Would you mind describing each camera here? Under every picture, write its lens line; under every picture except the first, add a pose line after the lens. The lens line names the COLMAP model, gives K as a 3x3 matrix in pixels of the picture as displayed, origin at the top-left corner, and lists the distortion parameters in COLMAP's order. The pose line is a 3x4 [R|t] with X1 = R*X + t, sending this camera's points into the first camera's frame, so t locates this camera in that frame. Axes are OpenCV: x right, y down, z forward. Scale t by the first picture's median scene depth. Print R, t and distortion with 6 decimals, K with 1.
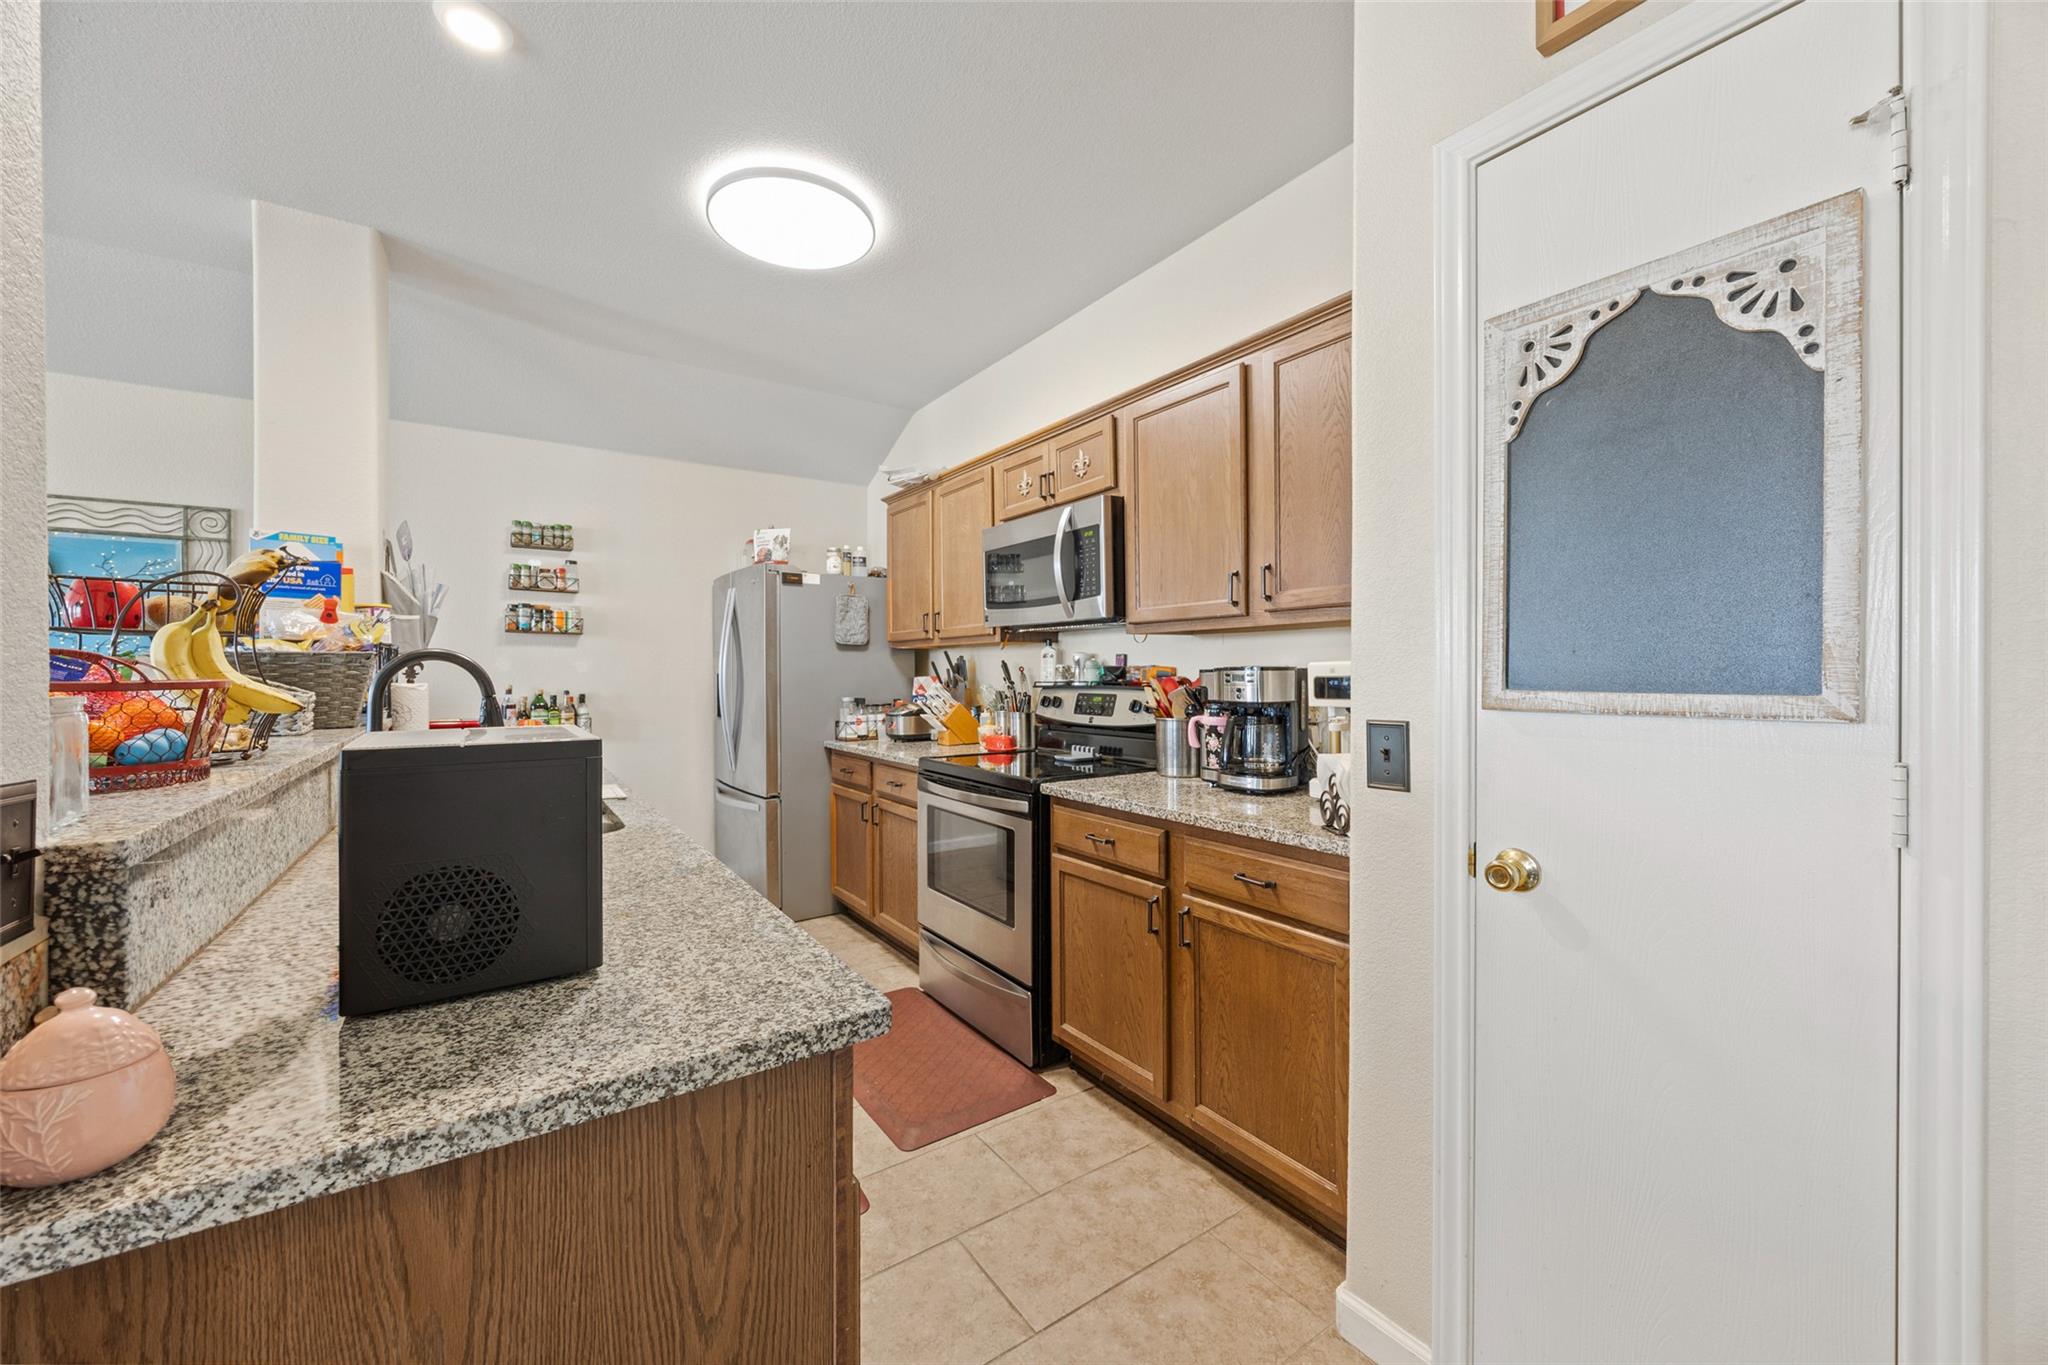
lens RADIAL K [[786.7, 0, 1024.0], [0, 786.7, 682.5], [0, 0, 1]] dist [-0.000370, -0.000008]
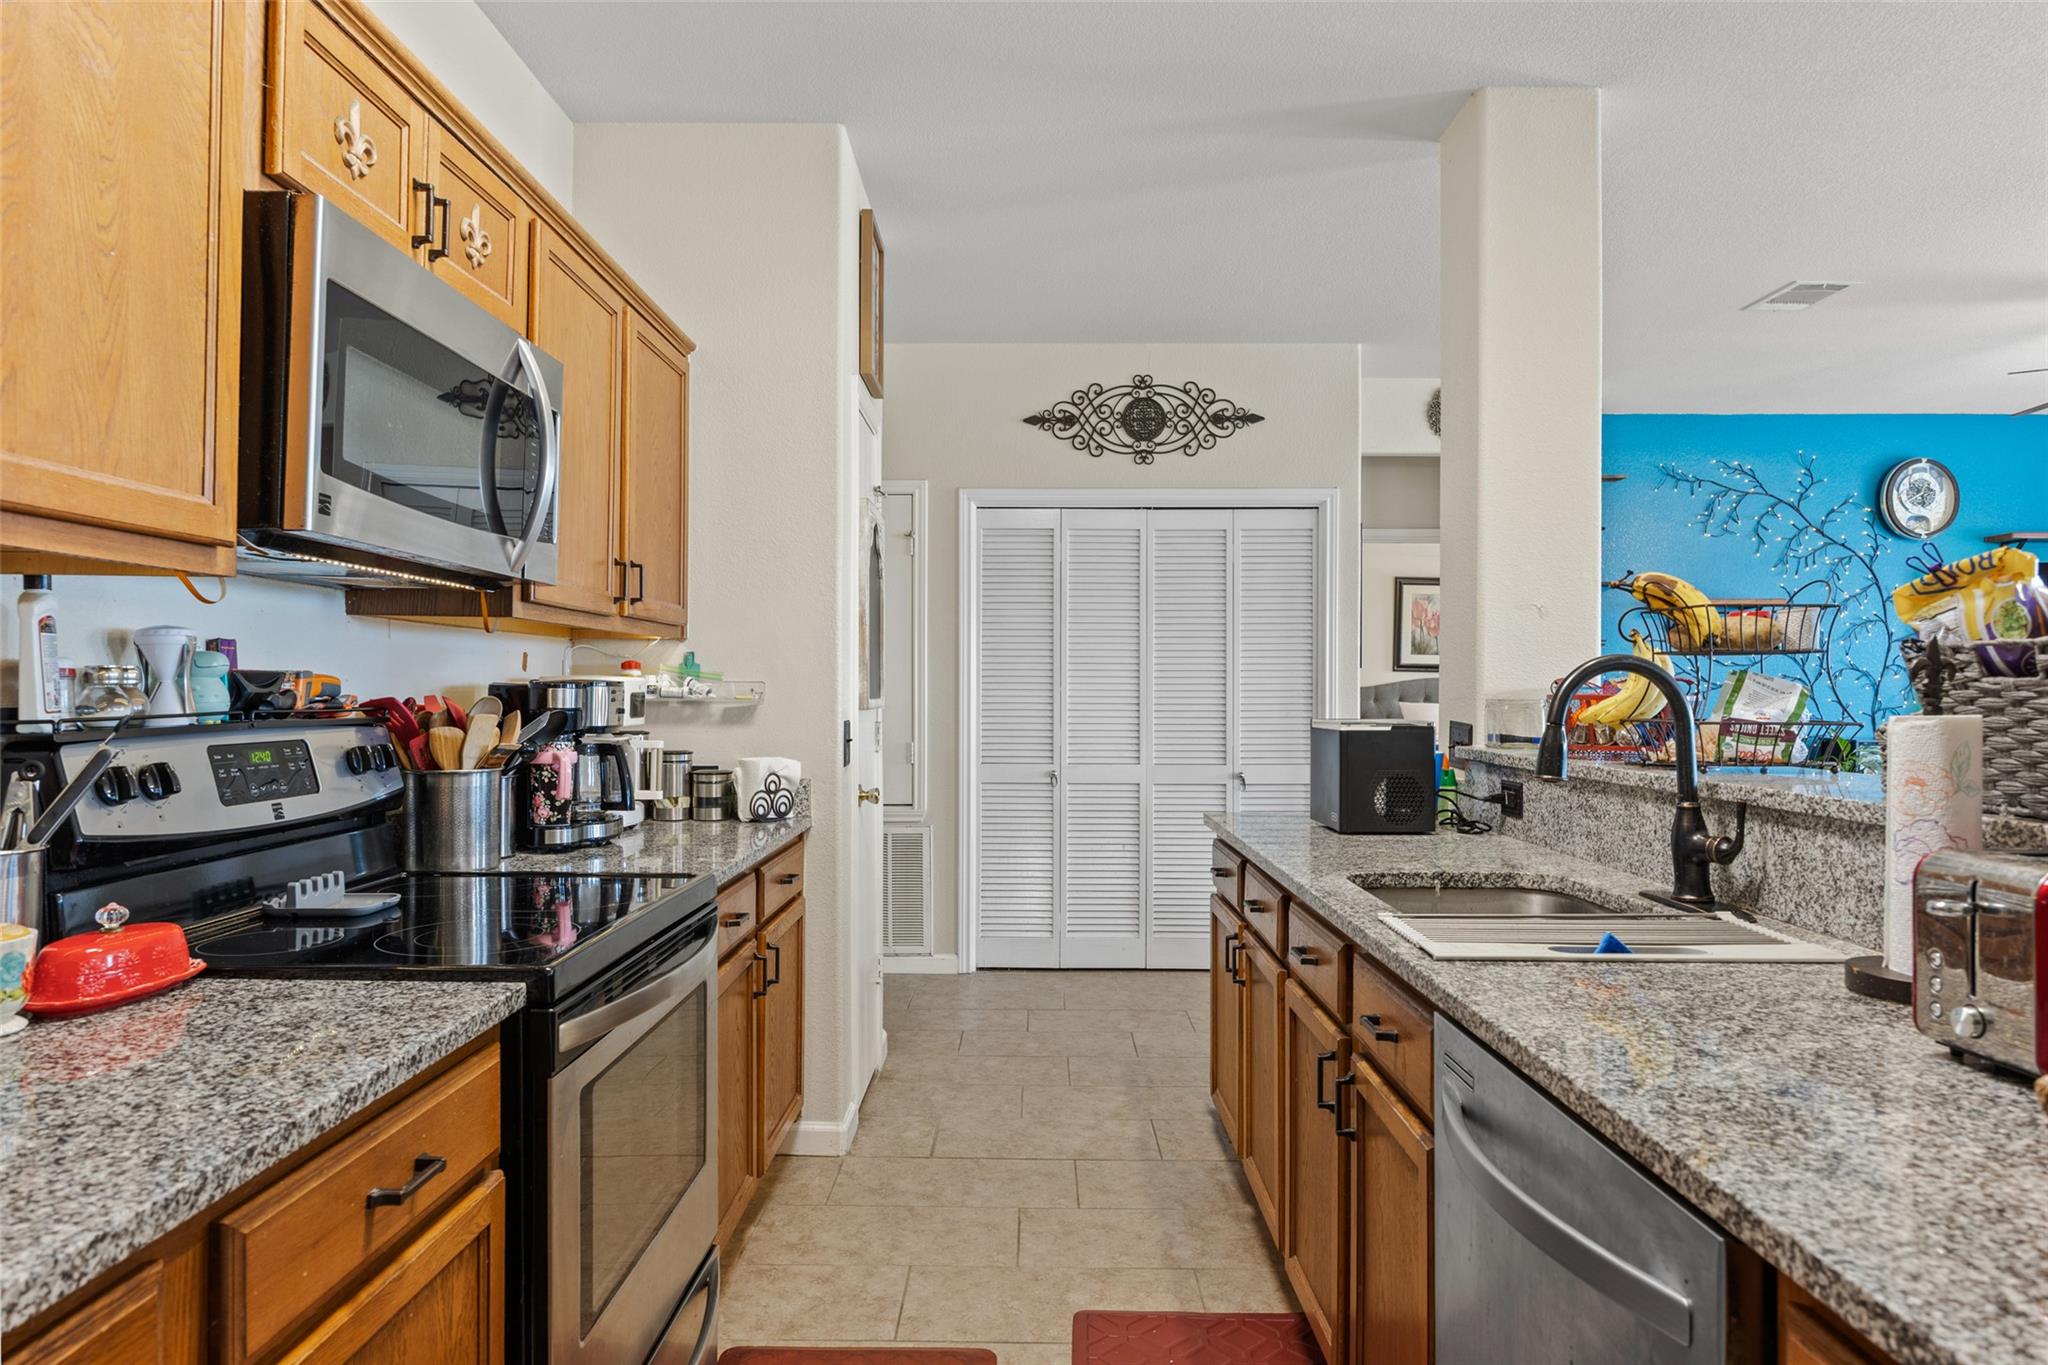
lens RADIAL K [[1232.8, 0, 1024.0], [0, 1232.8, 682.5], [0, 0, 1]] dist [0.001374, 0.000446]
pose [[-0.819700, 0.001616, 0.572790, -0.563393], [0.003521, 0.999991, 0.002217, -0.015127], [-0.572782, 0.003834, -0.819699, 1.302583]]
